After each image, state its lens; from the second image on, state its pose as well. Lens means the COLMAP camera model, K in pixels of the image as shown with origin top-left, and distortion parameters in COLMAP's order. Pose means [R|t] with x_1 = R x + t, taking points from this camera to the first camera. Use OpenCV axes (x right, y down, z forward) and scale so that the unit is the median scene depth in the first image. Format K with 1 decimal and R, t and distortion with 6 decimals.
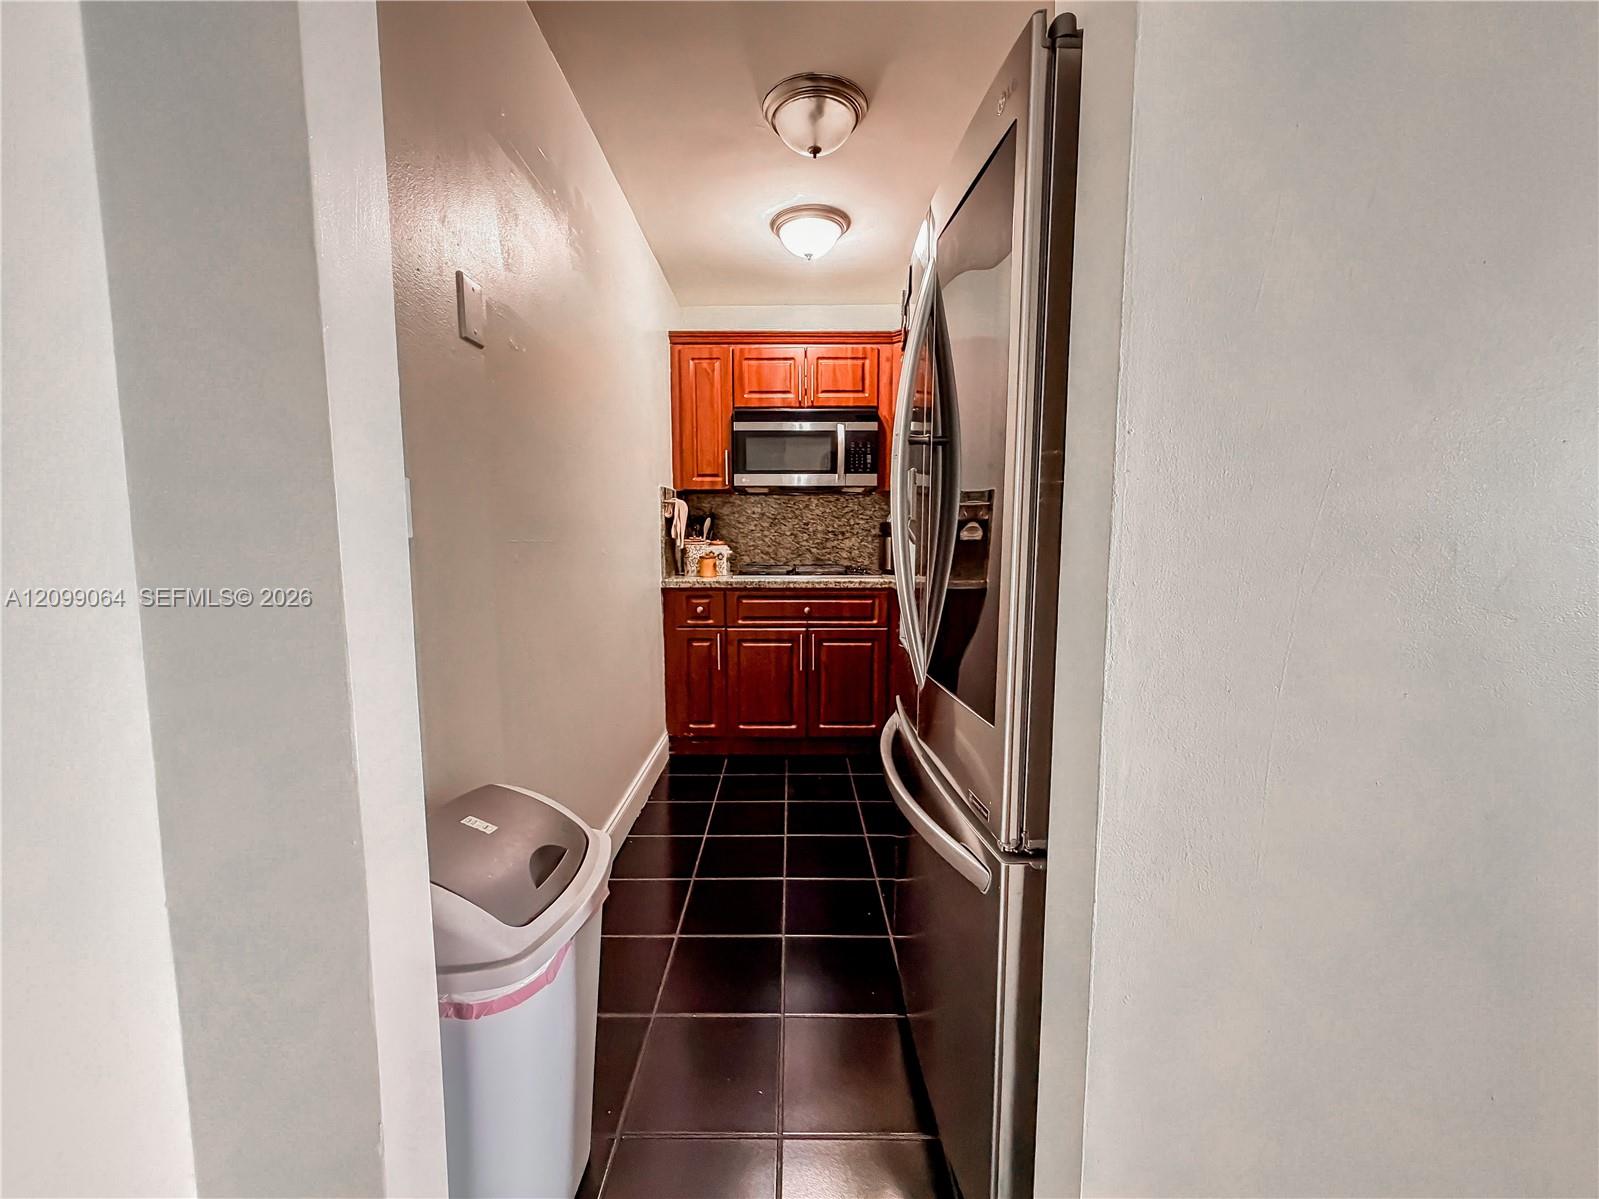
lens RADIAL K [[643.7, 0, 795.0], [0, 643.7, 595.6], [0, 0, 1]] dist [0.000357, 0.000079]
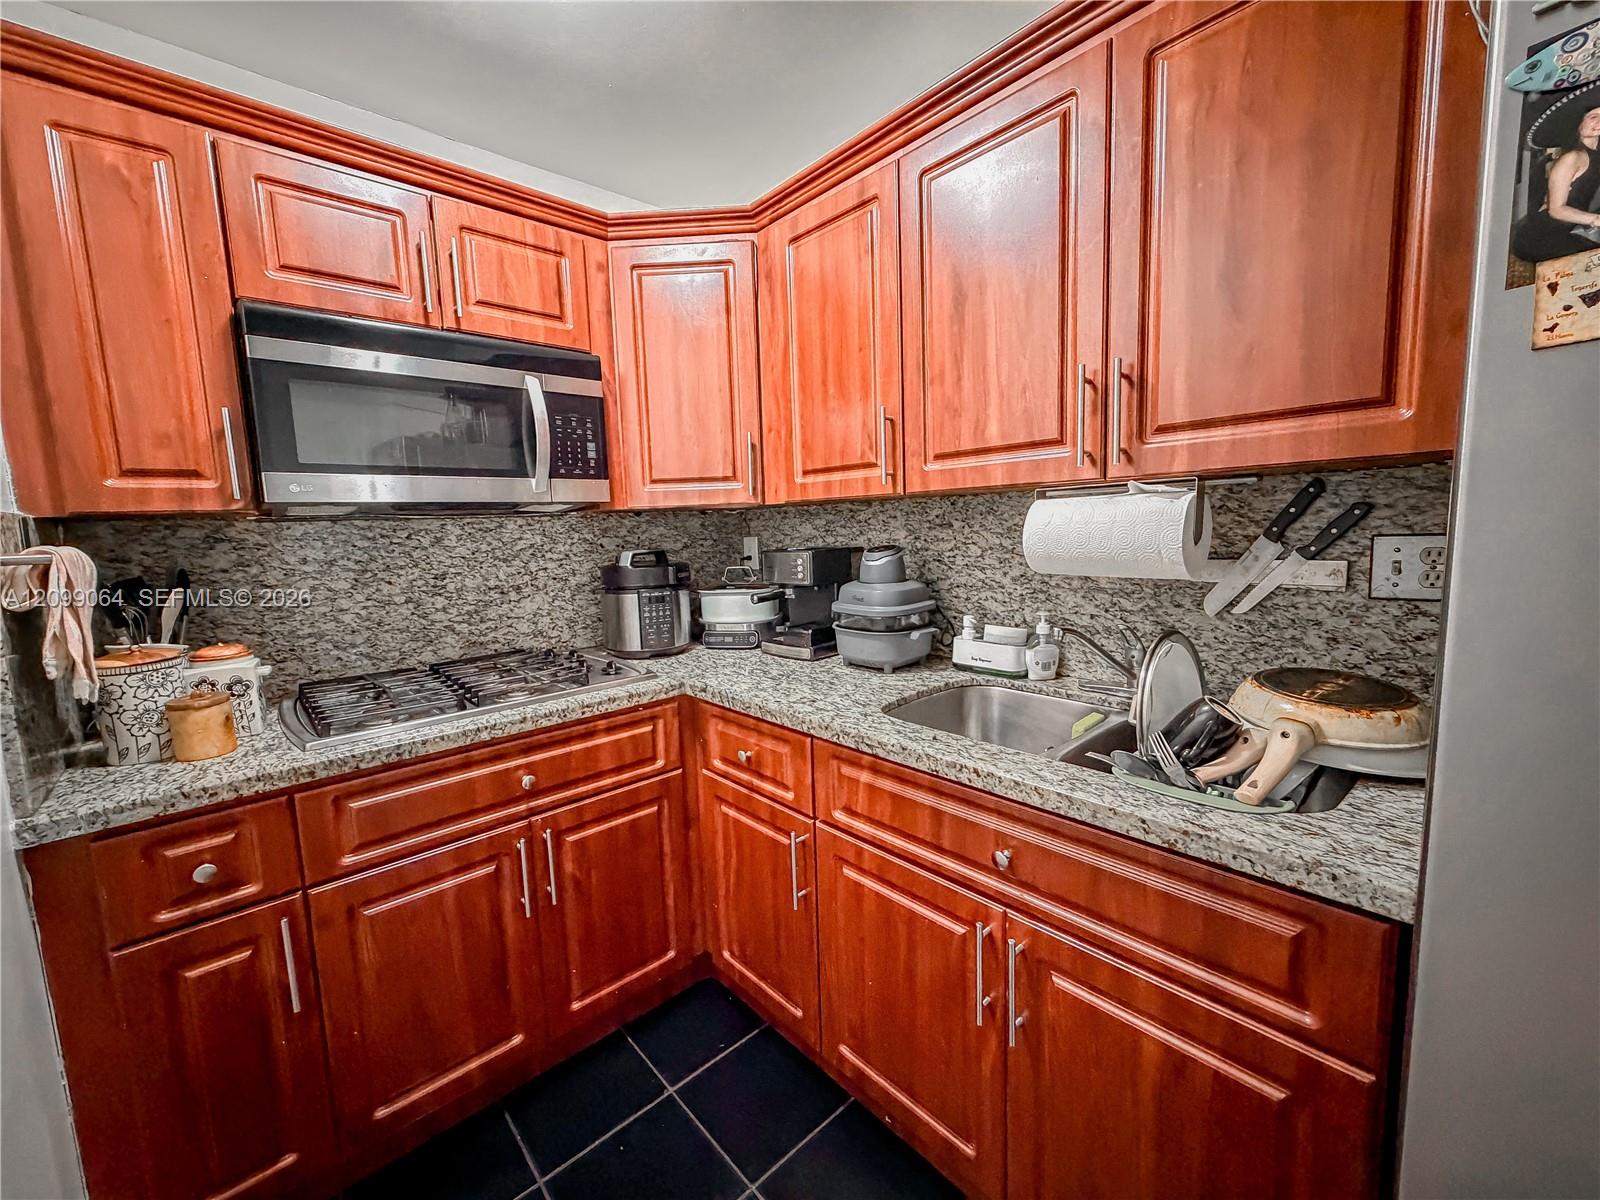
lens RADIAL K [[635.2, 0, 794.0], [0, 635.2, 597.2], [0, 0, 1]] dist [0.001084, -0.000452]
pose [[0.746211, -0.099428, 0.658243, -0.114048], [0.099229, 0.994350, 0.037707, -0.096827], [-0.658273, 0.037180, 0.751861, 0.505776]]
